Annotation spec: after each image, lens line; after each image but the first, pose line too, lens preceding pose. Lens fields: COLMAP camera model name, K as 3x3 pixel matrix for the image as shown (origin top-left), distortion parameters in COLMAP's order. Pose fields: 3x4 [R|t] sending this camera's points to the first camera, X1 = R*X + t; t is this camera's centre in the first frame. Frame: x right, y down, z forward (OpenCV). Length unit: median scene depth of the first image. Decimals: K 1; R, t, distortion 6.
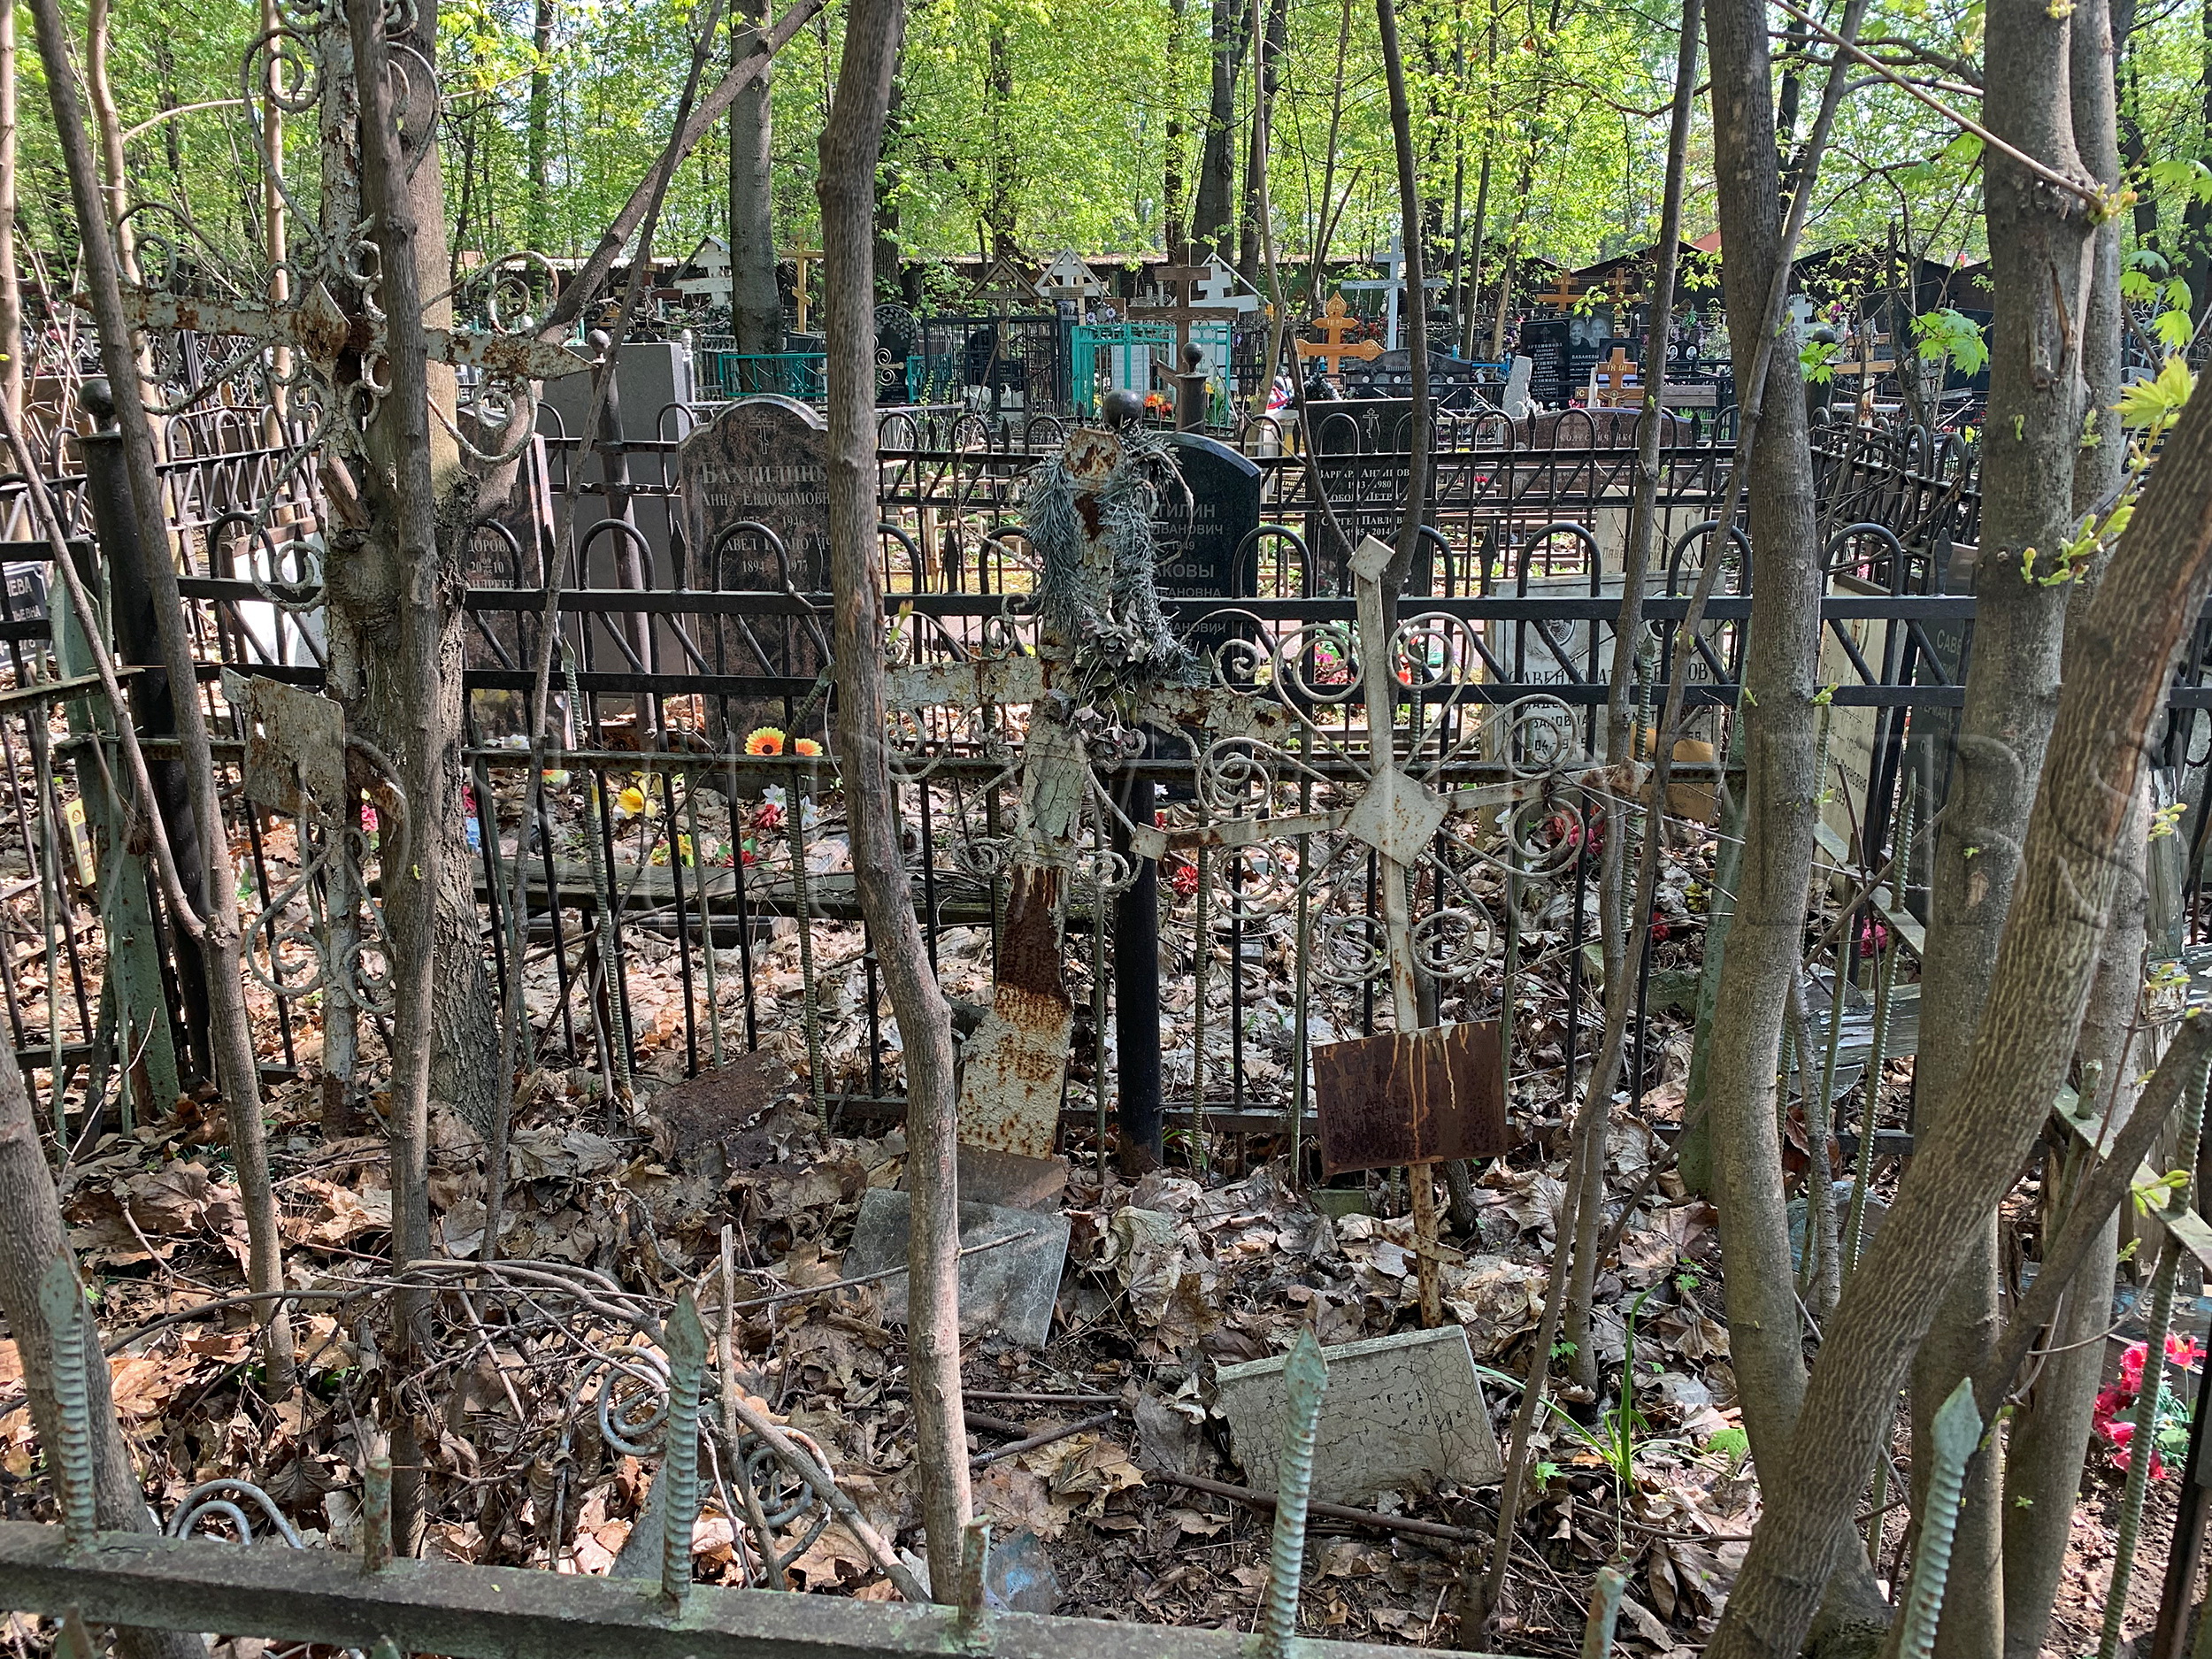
lens RADIAL K [[1706.0, 0, 1091.1], [0, 1706.0, 849.7], [0, 0, 1]] dist [-0.004698, -0.026807]
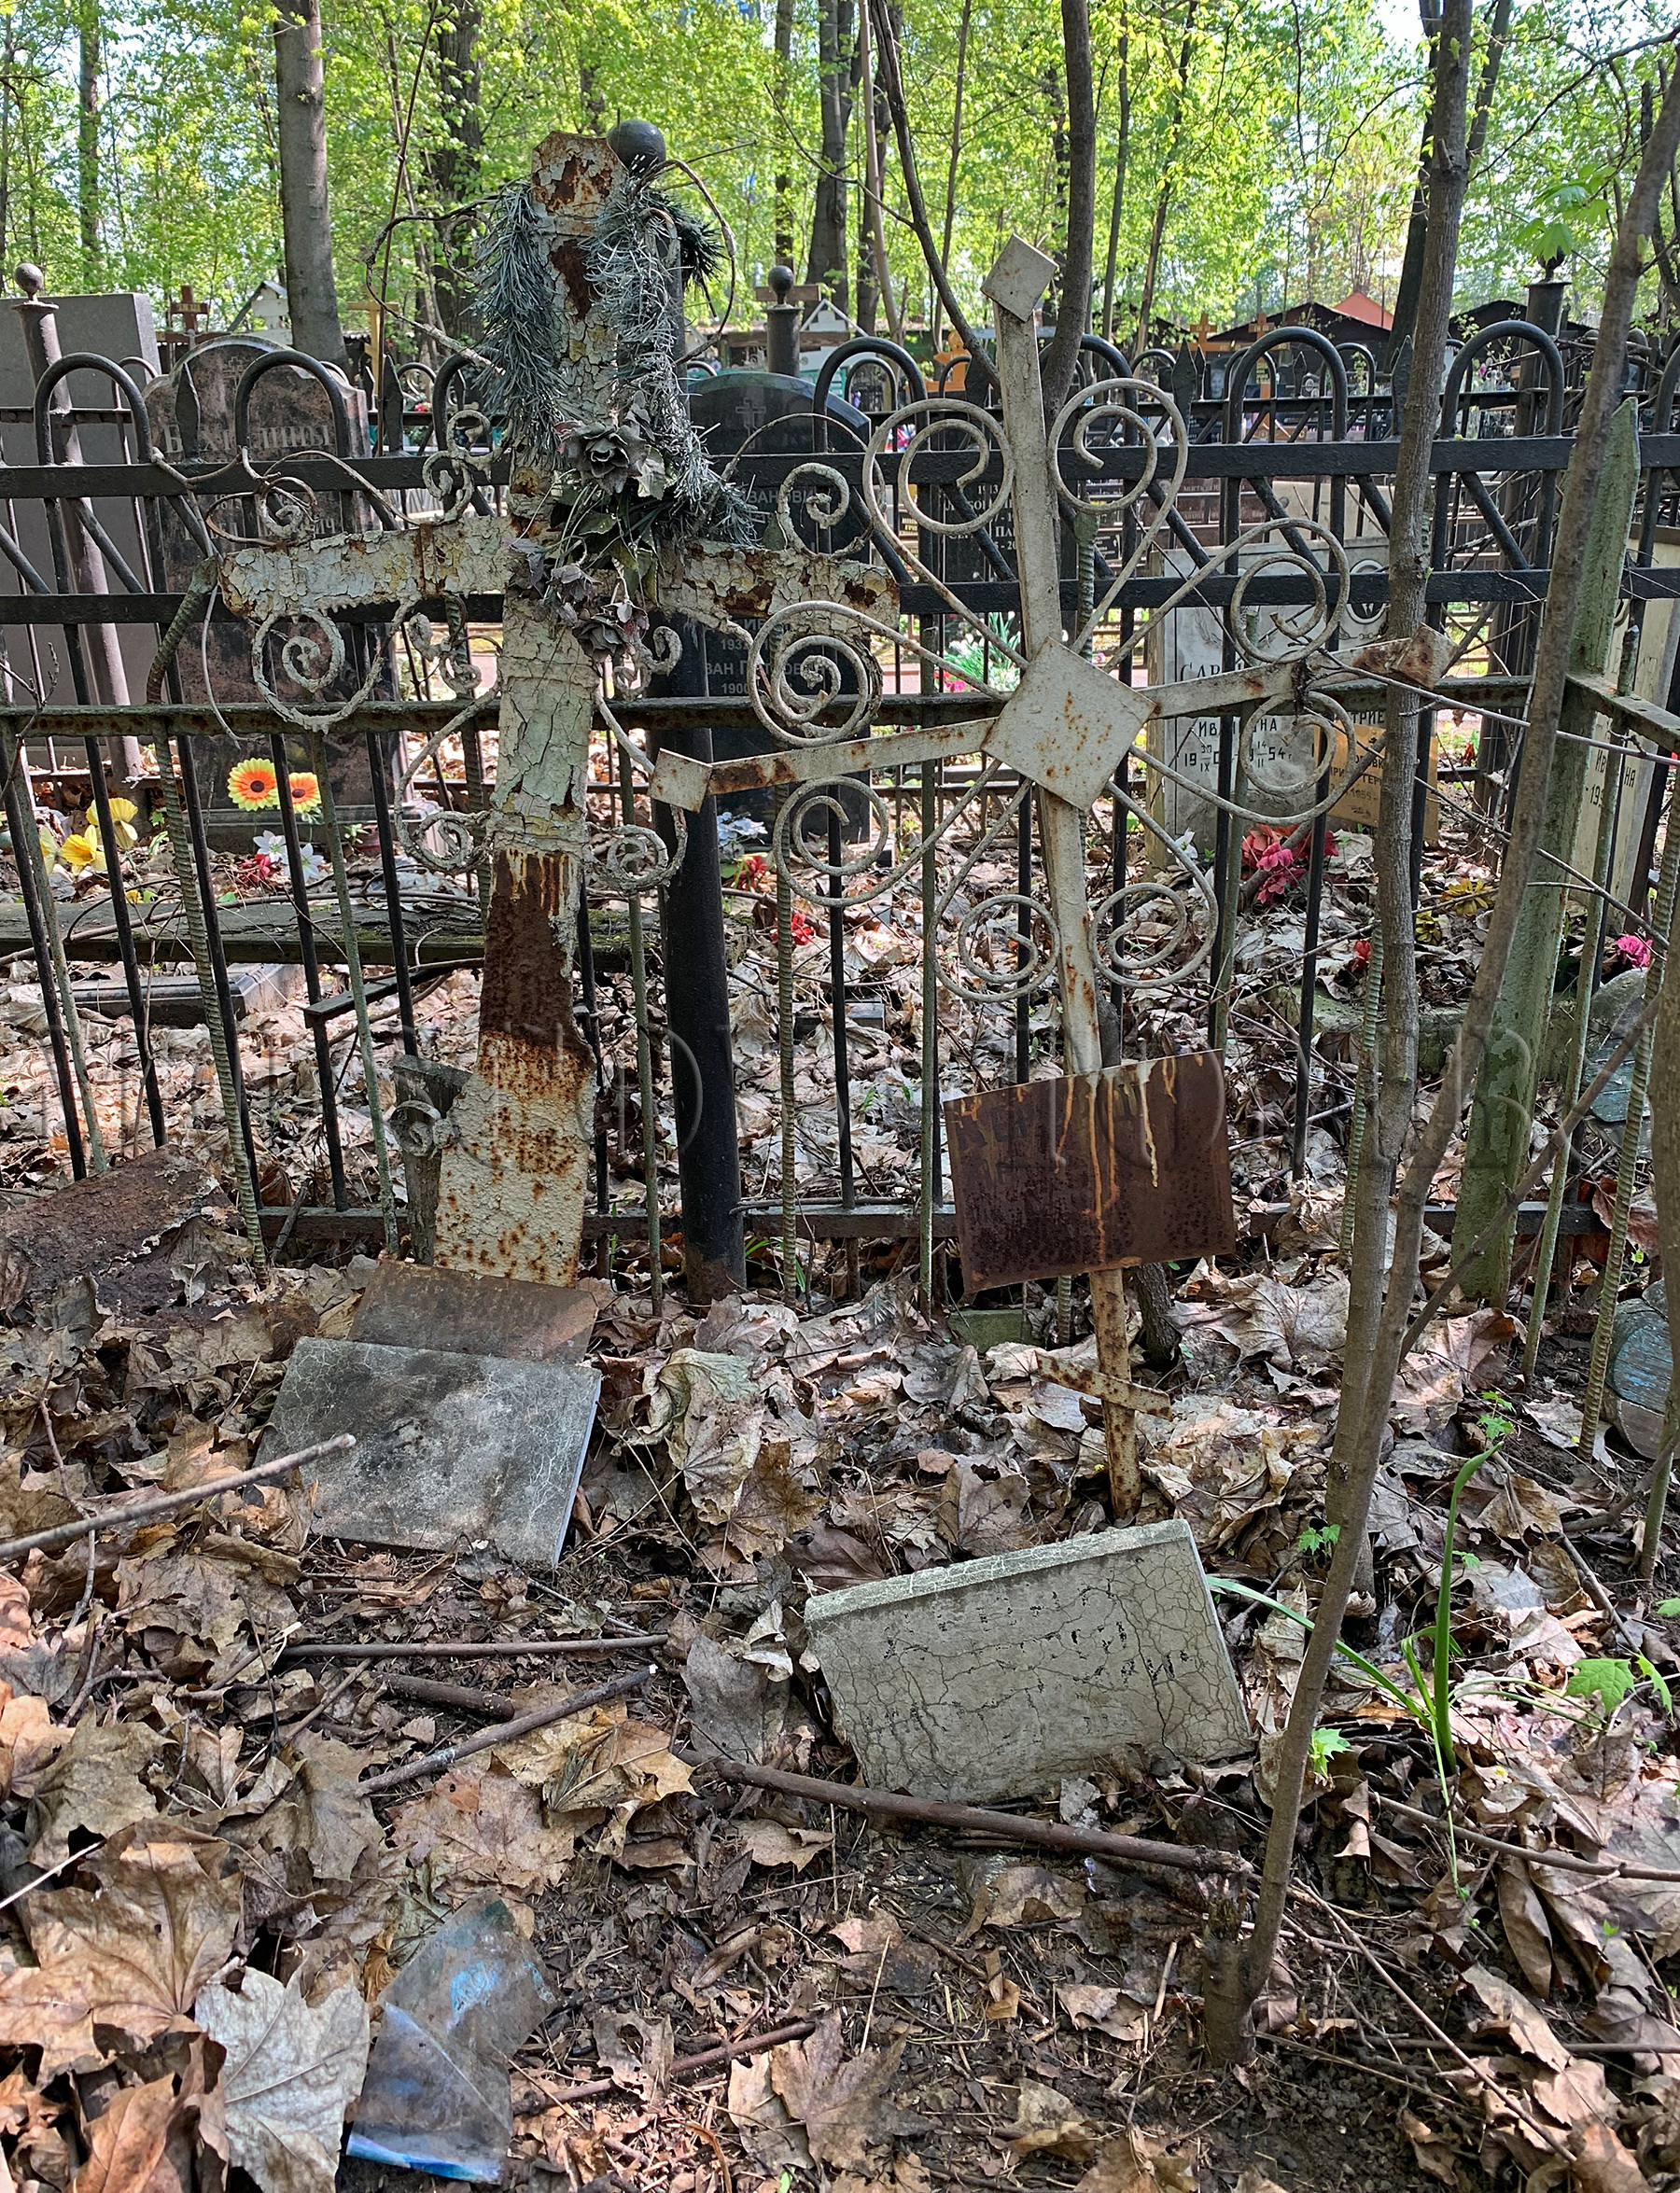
lens RADIAL K [[1719.9, 0, 842.8], [0, 1719.9, 1085.6], [0, 0, 1]] dist [-0.016977, -0.008612]
pose [[0.997392, -0.031248, 0.065056, 0.046508], [0.026858, 0.997372, 0.067288, 0.062252], [-0.066988, -0.065365, 0.995610, 0.333482]]
